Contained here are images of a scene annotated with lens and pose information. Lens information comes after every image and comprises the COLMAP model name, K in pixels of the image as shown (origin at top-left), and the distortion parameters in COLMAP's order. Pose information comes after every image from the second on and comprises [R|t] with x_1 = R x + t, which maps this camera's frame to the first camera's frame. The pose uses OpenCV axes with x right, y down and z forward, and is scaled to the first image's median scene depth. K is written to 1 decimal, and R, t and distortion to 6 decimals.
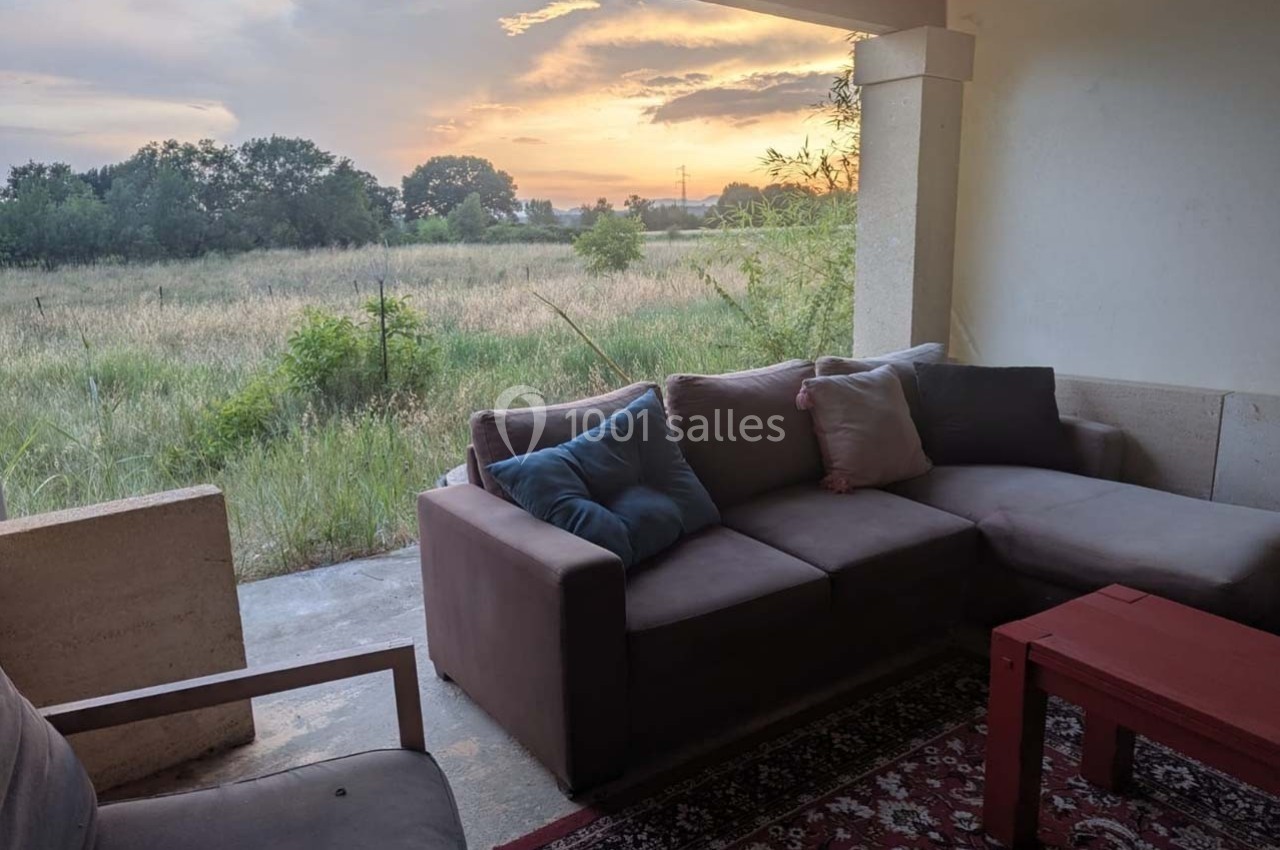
lens RADIAL K [[837.4, 0, 635.9], [0, 837.4, 436.7], [0, 0, 1]] dist [0.071901, -0.058737]
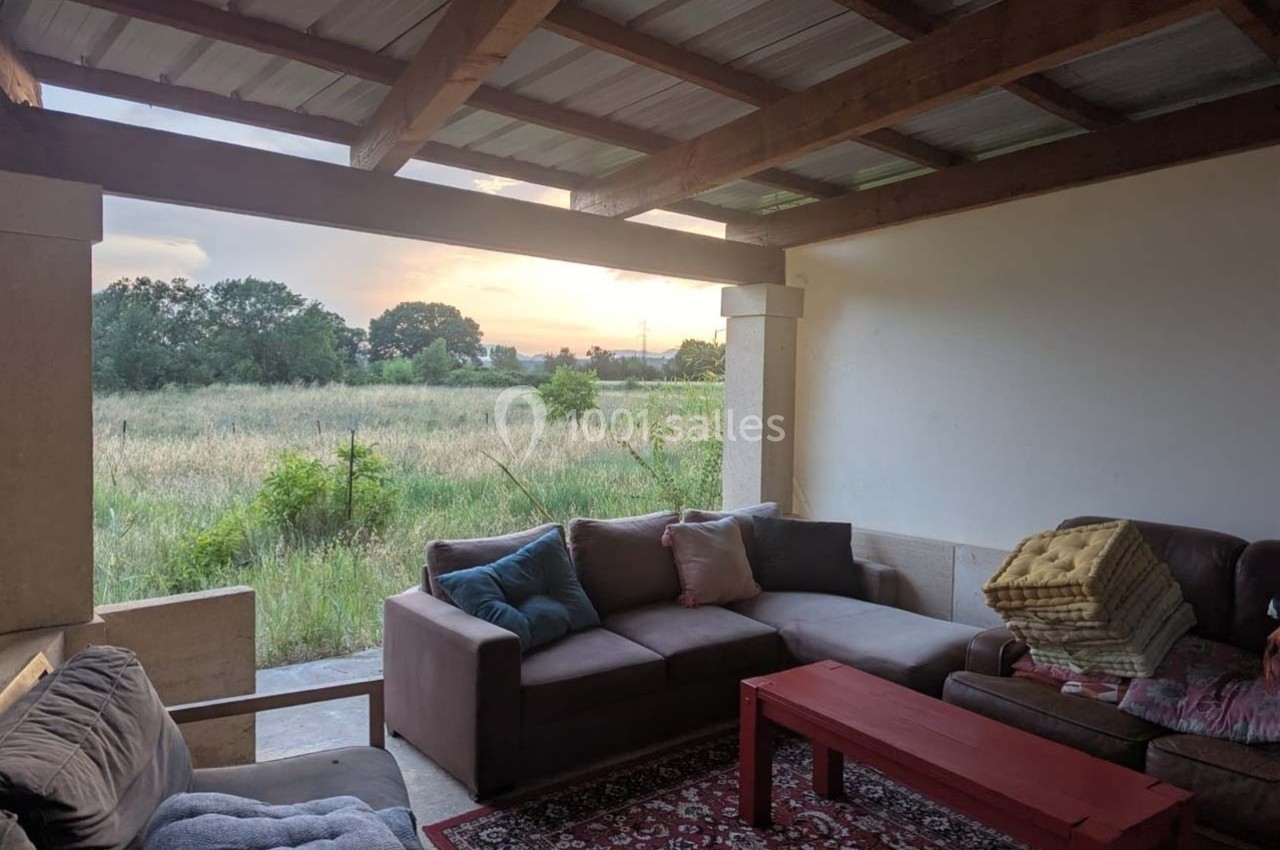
lens RADIAL K [[837.4, 0, 635.9], [0, 837.4, 436.7], [0, 0, 1]] dist [0.071901, -0.058737]
pose [[0.998137, 0.036291, 0.049050, 0.068388], [-0.027348, 0.984709, -0.172050, 0.027447], [-0.054543, 0.170388, 0.983866, -0.382847]]
